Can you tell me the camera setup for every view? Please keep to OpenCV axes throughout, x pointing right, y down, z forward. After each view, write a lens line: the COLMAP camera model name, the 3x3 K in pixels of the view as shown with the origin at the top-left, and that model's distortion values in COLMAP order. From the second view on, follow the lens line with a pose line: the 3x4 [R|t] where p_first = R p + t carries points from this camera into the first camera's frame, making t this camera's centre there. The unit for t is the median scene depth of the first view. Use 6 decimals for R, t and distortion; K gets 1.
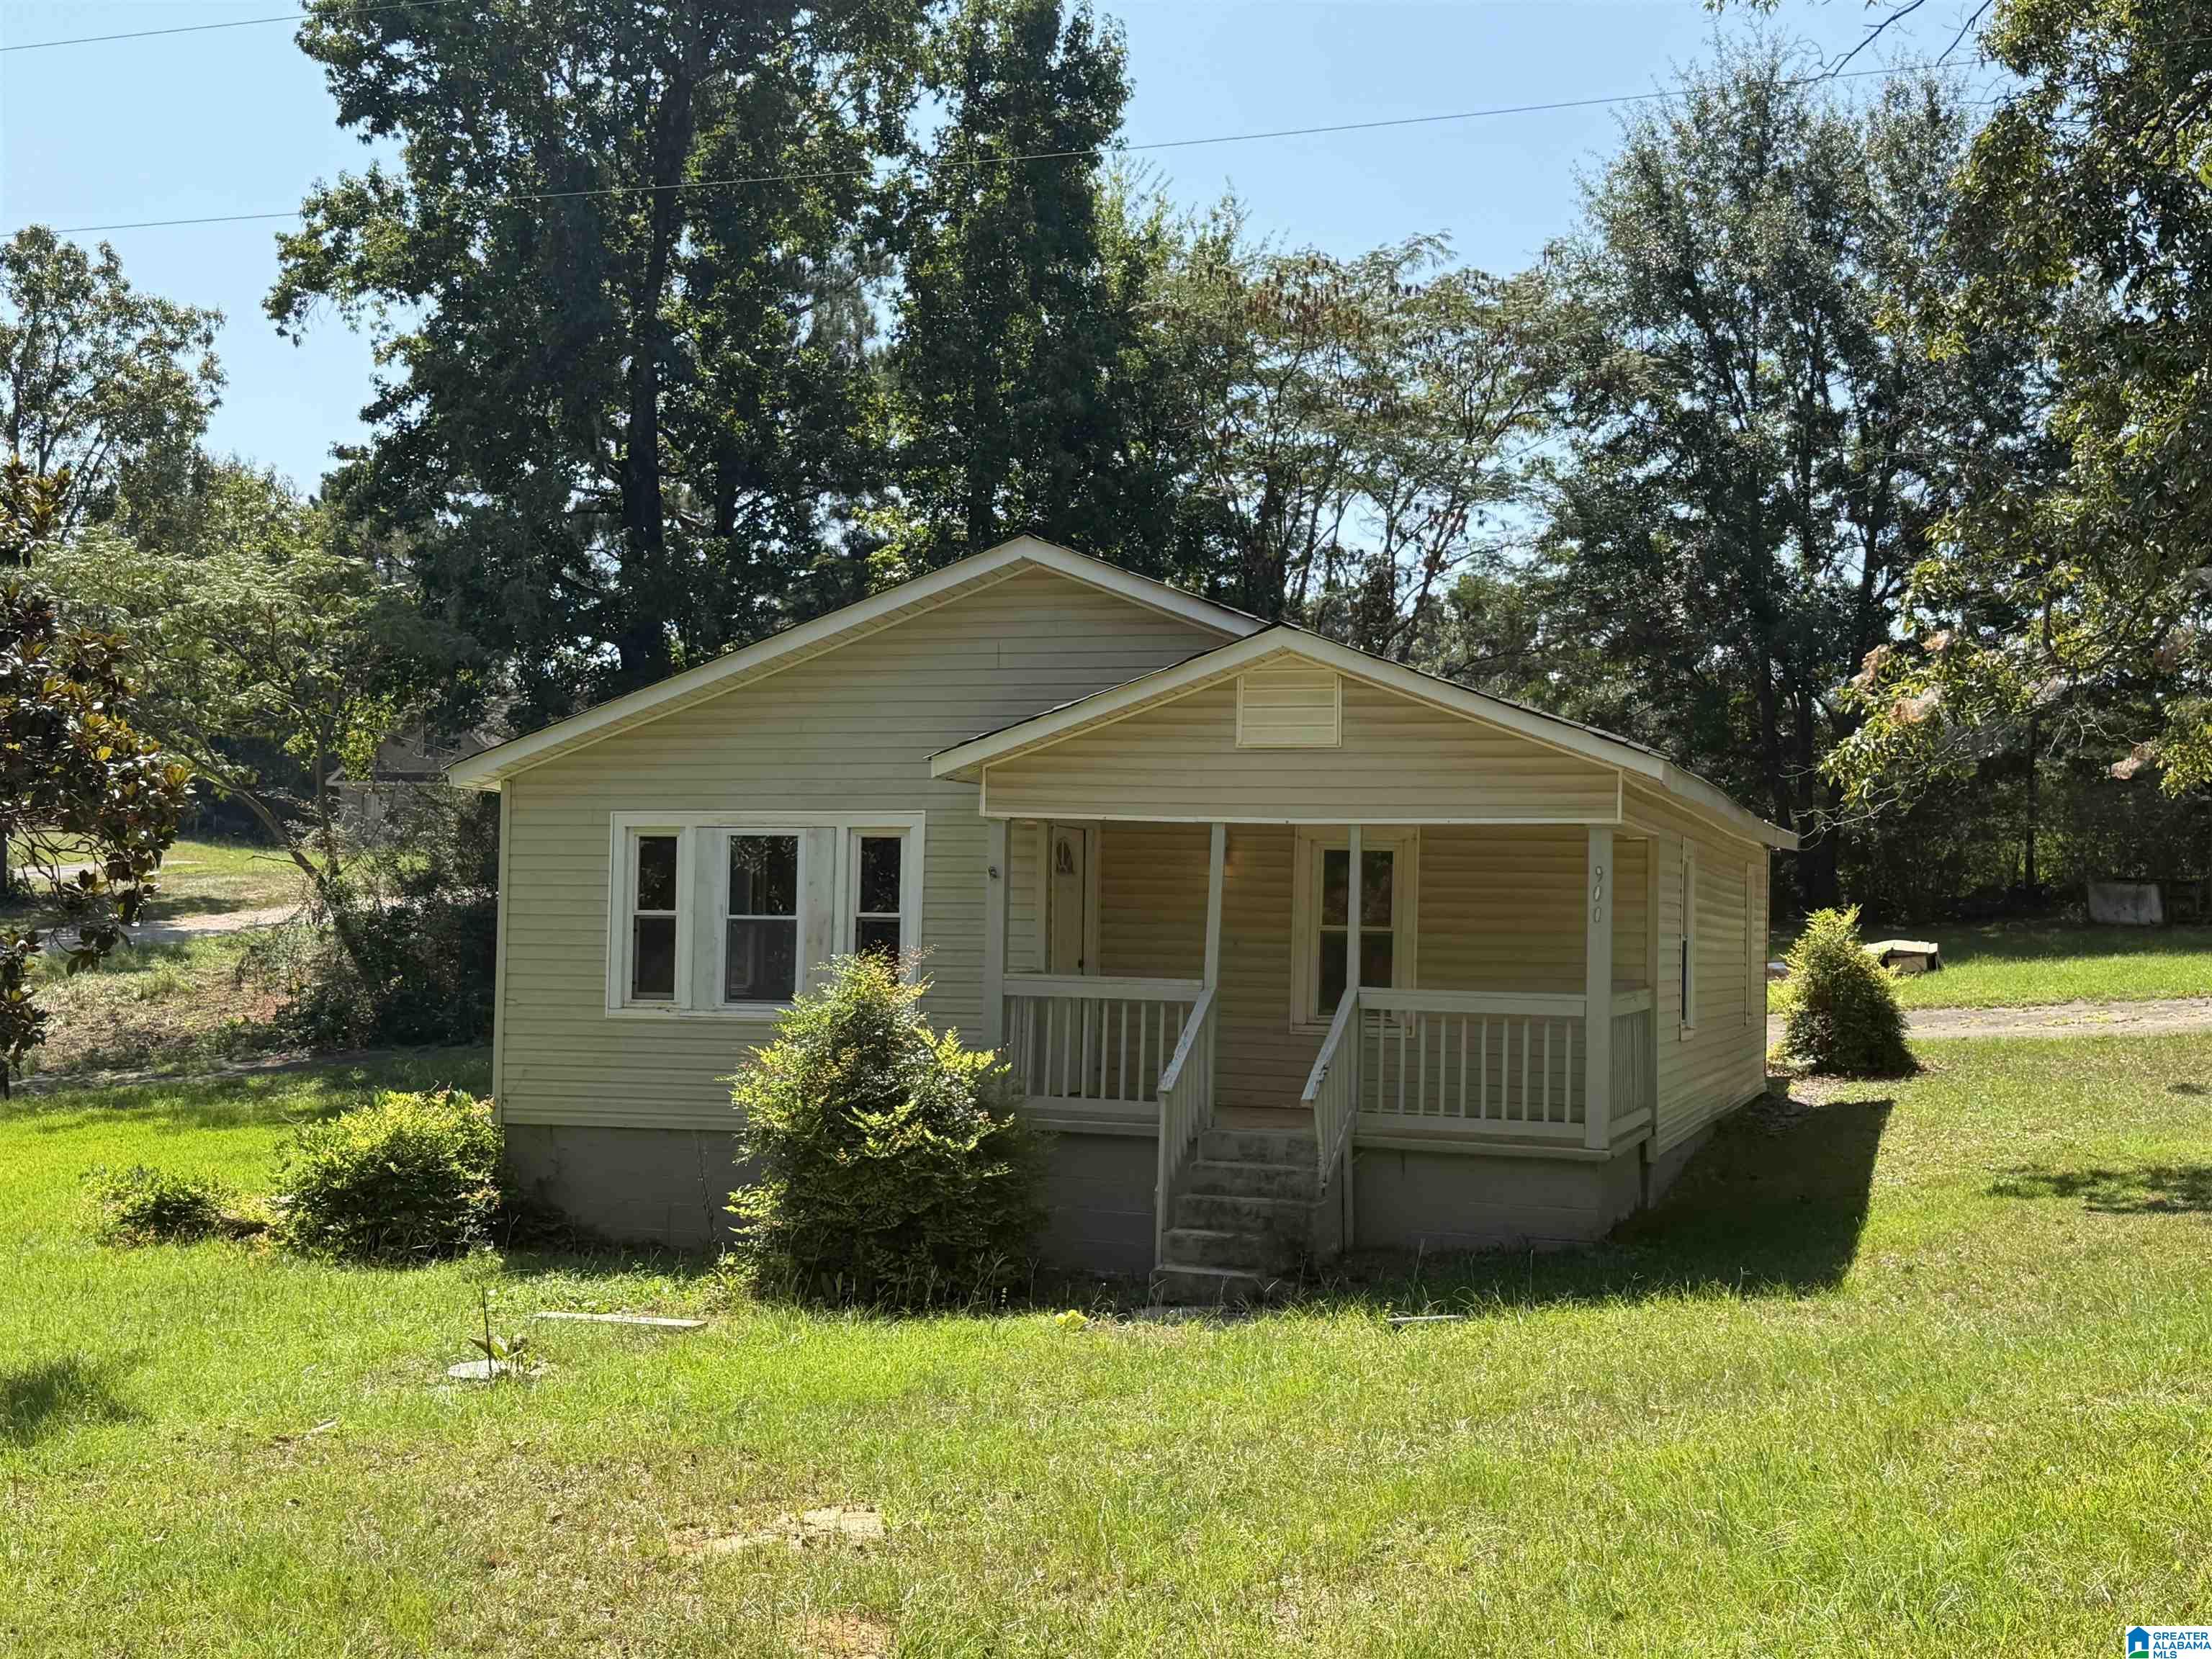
lens RADIAL K [[2610.1, 0, 1106.0], [0, 2610.1, 829.5], [0, 0, 1]] dist [0.485758, -1.404642]
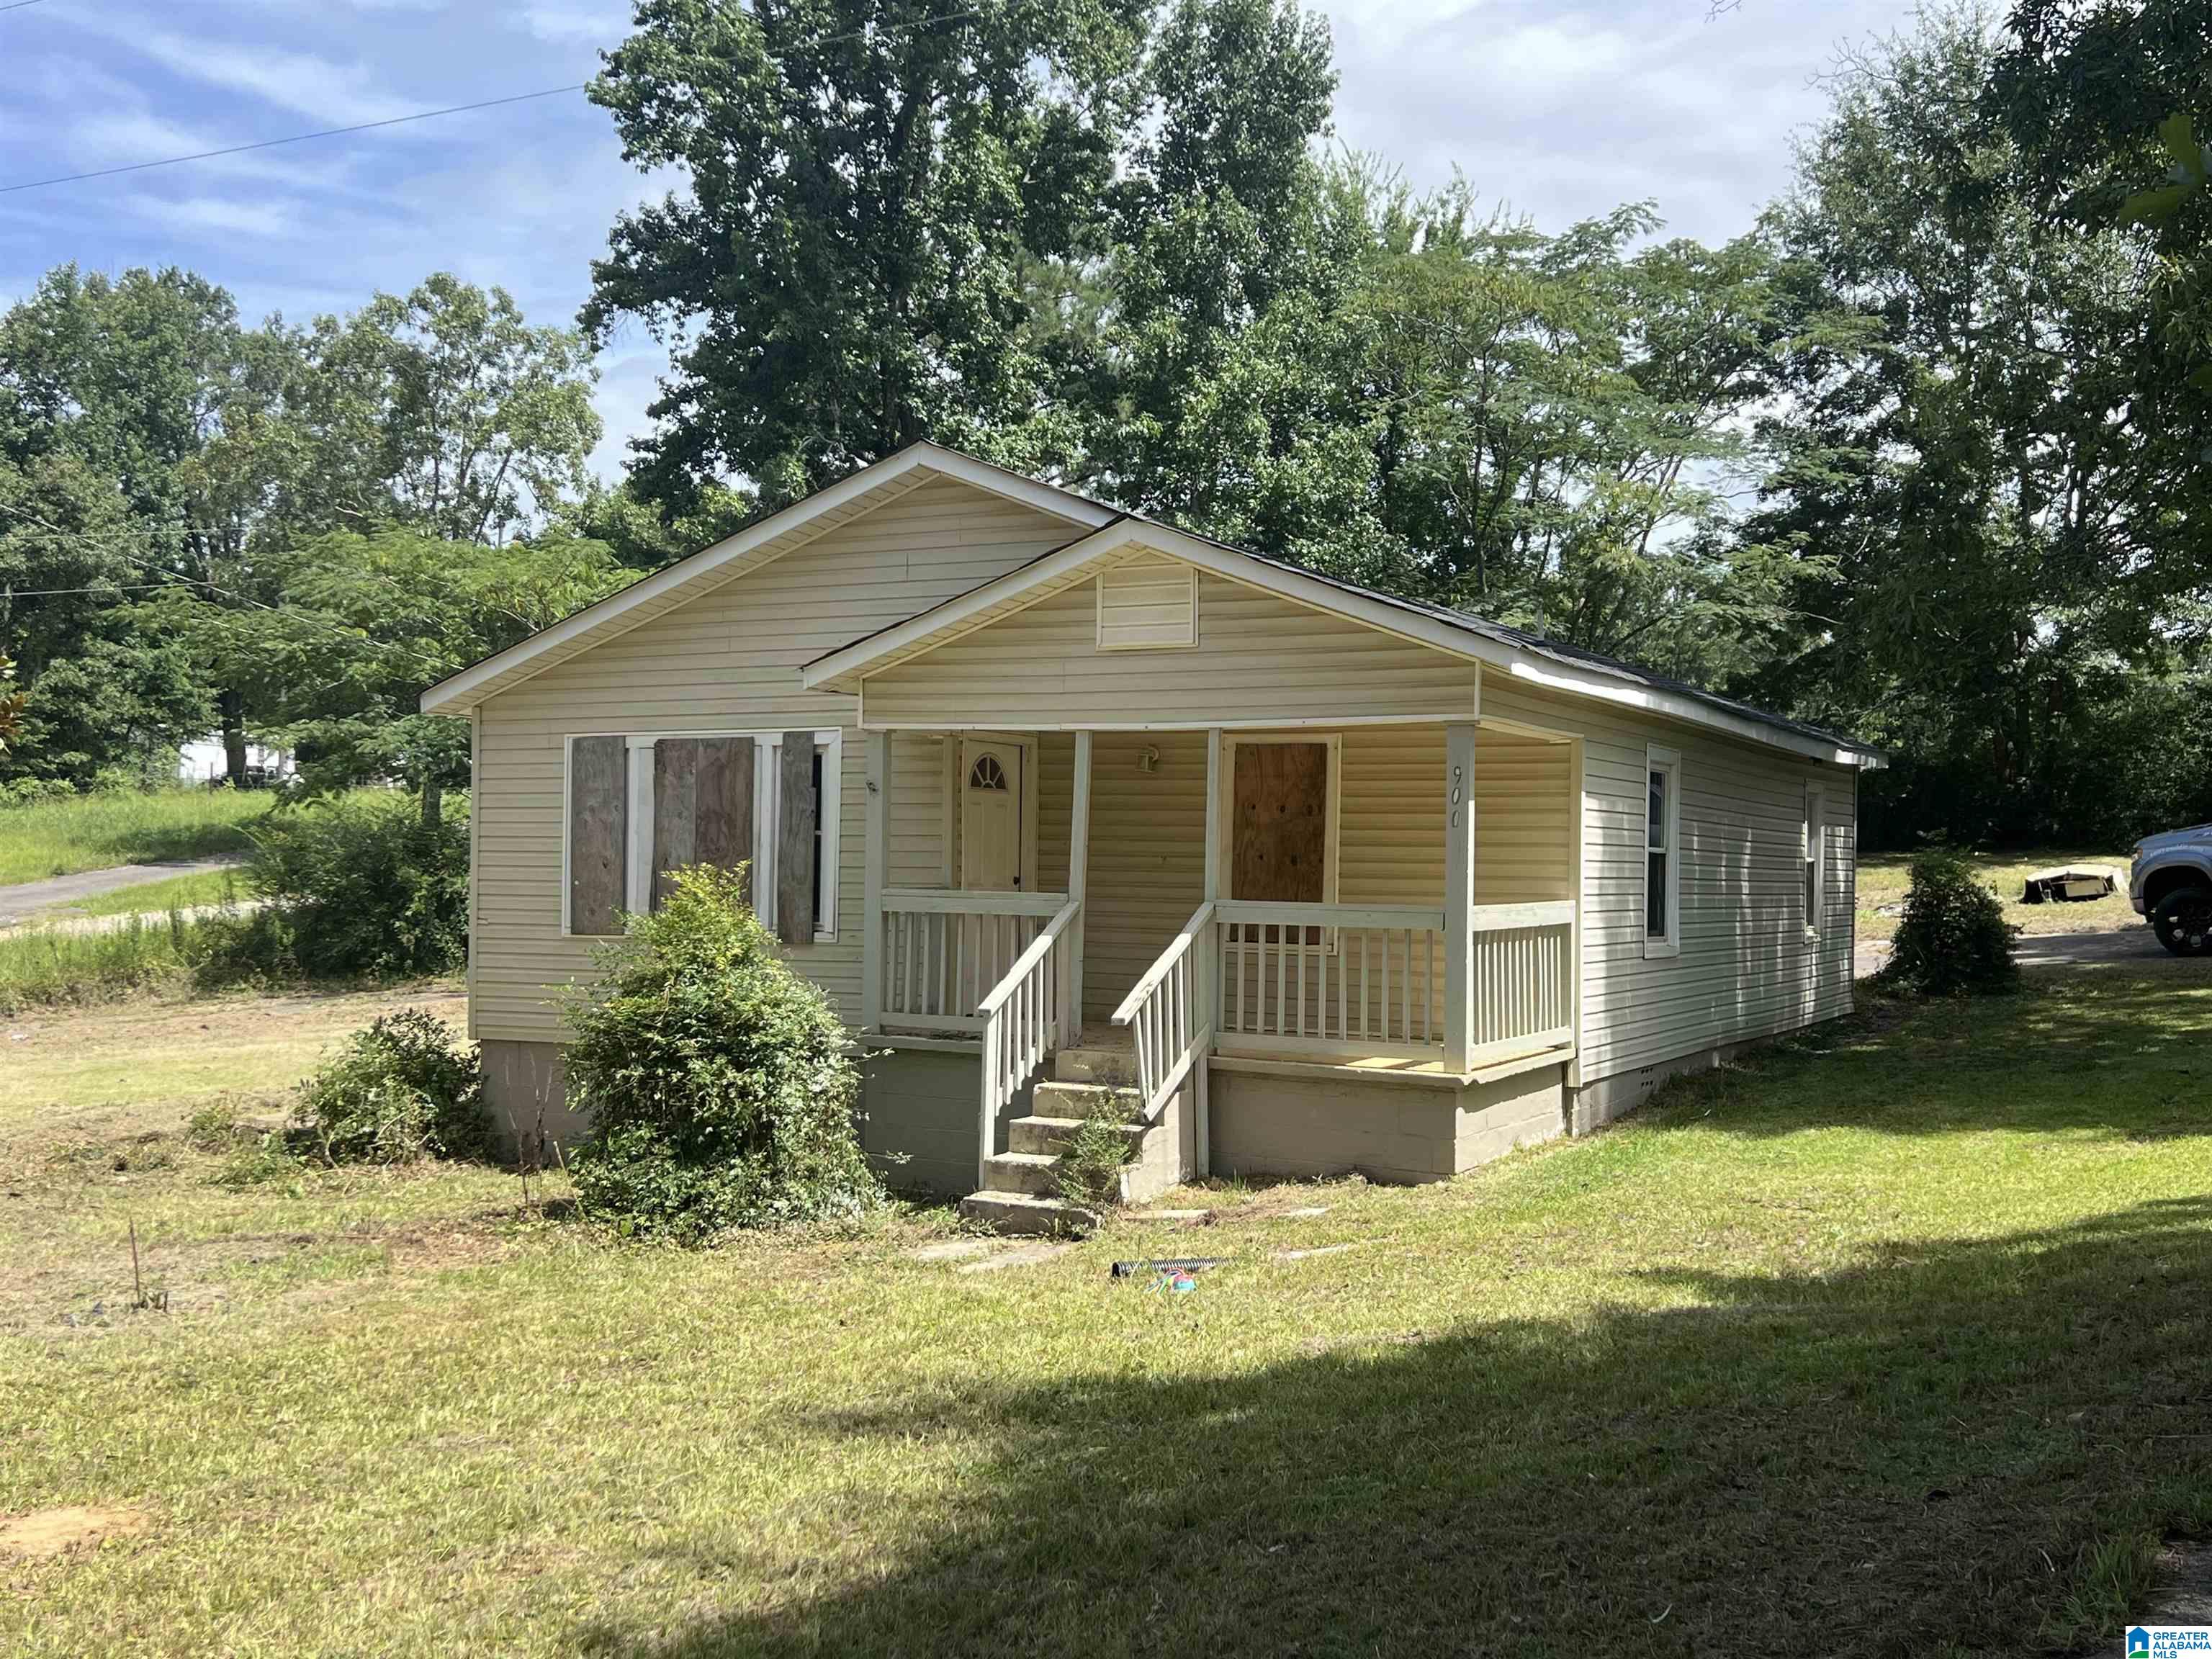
lens RADIAL K [[2241.9, 0, 1106.0], [0, 2241.9, 829.5], [0, 0, 1]] dist [0.117139, -0.120723]
pose [[0.985466, -0.008117, -0.169680, 0.075081], [0.011815, 0.999714, 0.020796, 0.006610], [0.169462, -0.022499, 0.985280, 0.075989]]
